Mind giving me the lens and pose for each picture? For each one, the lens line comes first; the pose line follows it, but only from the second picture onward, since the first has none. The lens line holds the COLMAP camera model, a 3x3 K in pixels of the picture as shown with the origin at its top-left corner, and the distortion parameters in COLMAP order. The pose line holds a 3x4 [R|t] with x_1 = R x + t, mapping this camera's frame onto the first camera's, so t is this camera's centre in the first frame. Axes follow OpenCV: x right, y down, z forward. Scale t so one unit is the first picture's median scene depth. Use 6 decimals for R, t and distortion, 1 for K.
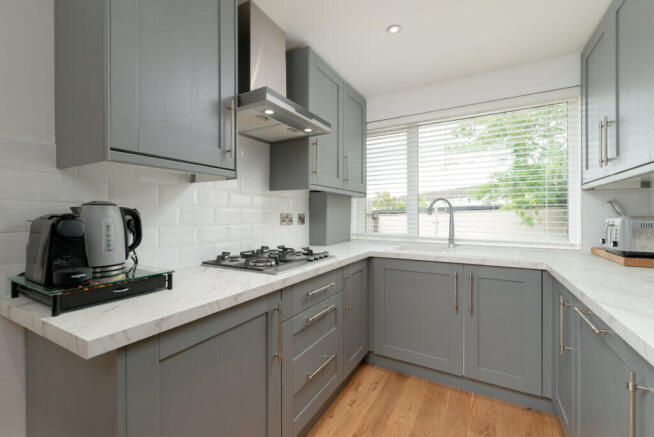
lens RADIAL K [[286.1, 0, 327.0], [0, 286.1, 218.5], [0, 0, 1]] dist [0.000857, 0.000059]
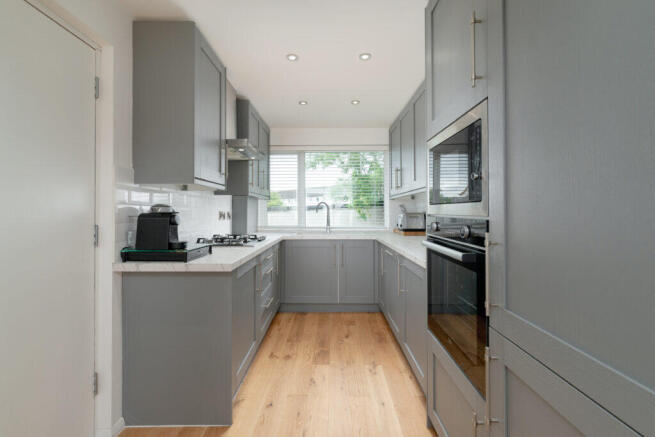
lens RADIAL K [[286.5, 0, 327.5], [0, 286.5, 218.5], [0, 0, 1]] dist [0.000857, 0.000059]
pose [[0.876401, -0.012601, 0.481418, -0.389266], [0.006517, 0.999876, 0.014307, -0.000206], [-0.481539, -0.009402, 0.876374, -0.469232]]
